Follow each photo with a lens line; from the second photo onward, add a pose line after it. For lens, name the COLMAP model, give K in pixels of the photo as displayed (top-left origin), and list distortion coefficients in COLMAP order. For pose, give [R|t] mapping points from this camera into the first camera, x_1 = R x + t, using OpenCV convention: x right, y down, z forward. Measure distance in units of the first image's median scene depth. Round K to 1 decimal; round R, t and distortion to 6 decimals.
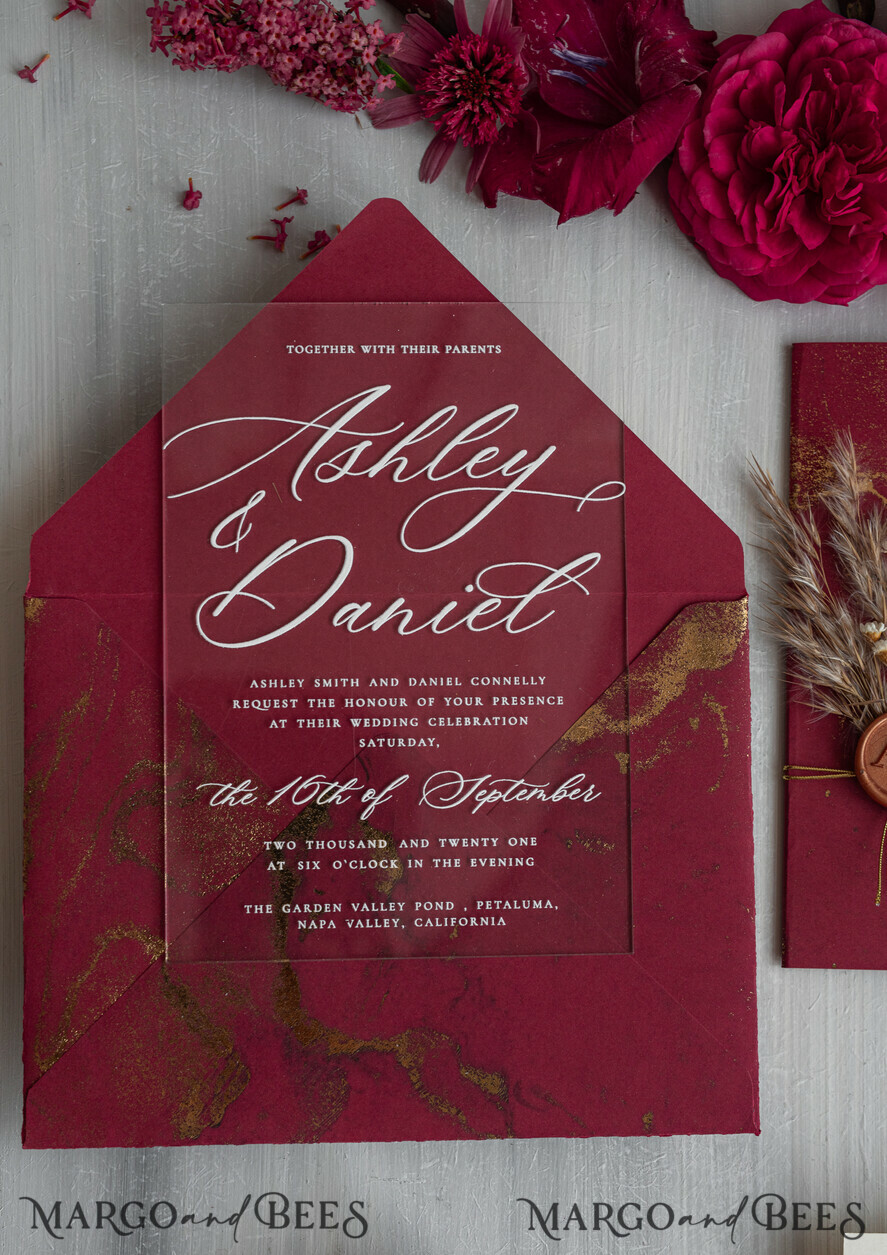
lens RADIAL K [[2159.3, 0, 413.0], [0, 2159.3, 740.8], [0, 0, 1]] dist [-0.032732, -0.002132]
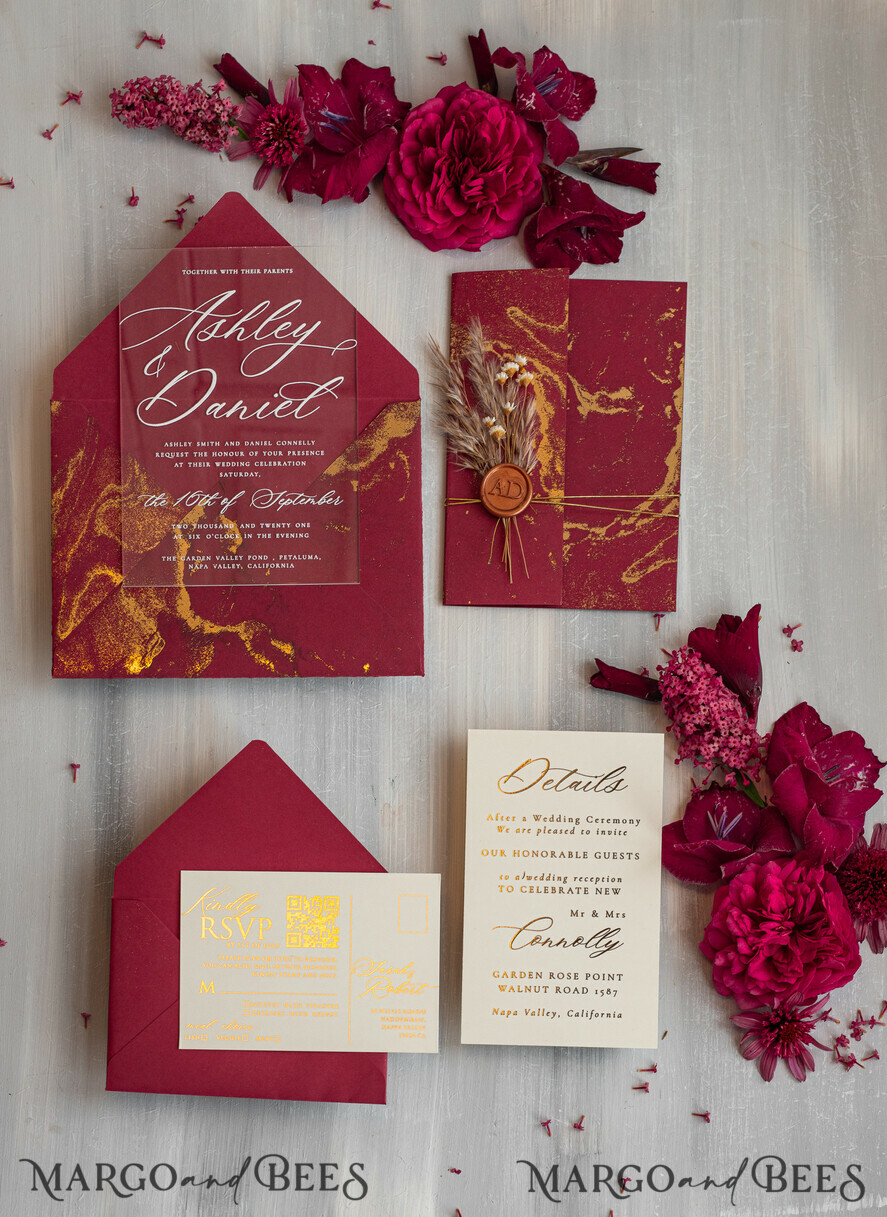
lens RADIAL K [[2608.9, 0, 228.0], [0, 2608.9, 1454.4], [0, 0, 1]] dist [-0.004725, -0.003662]
pose [[0.998164, 0.001670, -0.060545, 0.126074], [0.002122, 0.998042, 0.062505, 0.730892], [0.060531, -0.062519, 0.996206, -1.396497]]
